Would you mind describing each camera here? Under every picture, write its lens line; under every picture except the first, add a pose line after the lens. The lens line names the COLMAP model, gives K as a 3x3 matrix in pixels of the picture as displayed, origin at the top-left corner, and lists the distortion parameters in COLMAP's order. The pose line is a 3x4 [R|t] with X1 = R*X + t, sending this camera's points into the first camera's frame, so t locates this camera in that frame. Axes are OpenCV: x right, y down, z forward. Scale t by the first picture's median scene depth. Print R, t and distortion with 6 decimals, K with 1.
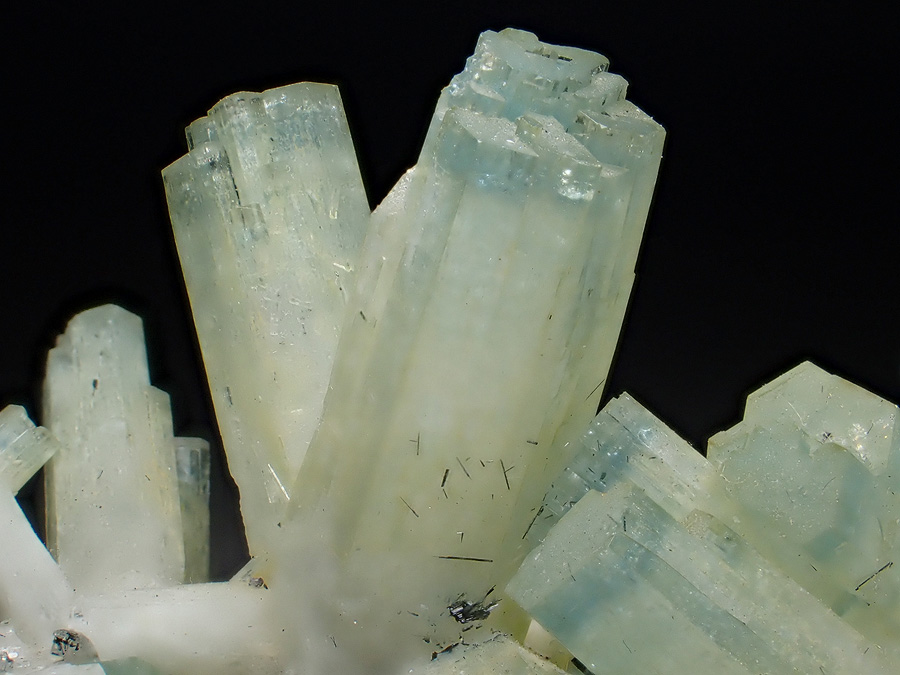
lens RADIAL K [[2285.6, 0, 450.0], [0, 2285.6, 337.5], [0, 0, 1]] dist [-0.017156, 0.177323]
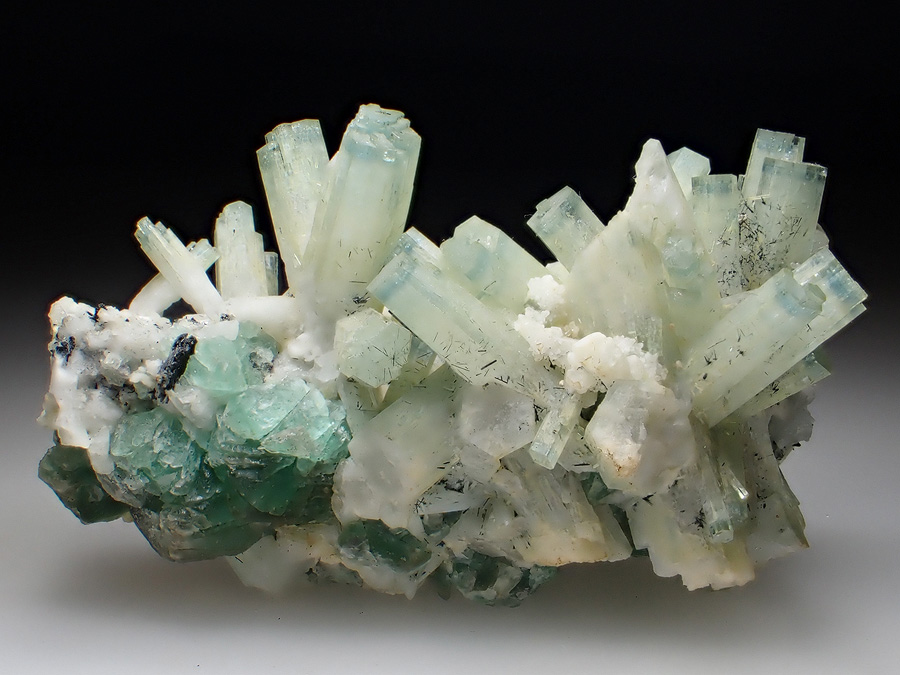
lens RADIAL K [[1532.9, 0, 450.0], [0, 1532.9, 337.5], [0, 0, 1]] dist [0.001781, 0.030039]
pose [[0.999865, -0.004906, -0.015695, 0.154098], [0.005852, 0.998131, 0.060829, 0.046548], [0.015367, -0.060913, 0.998025, -0.977757]]
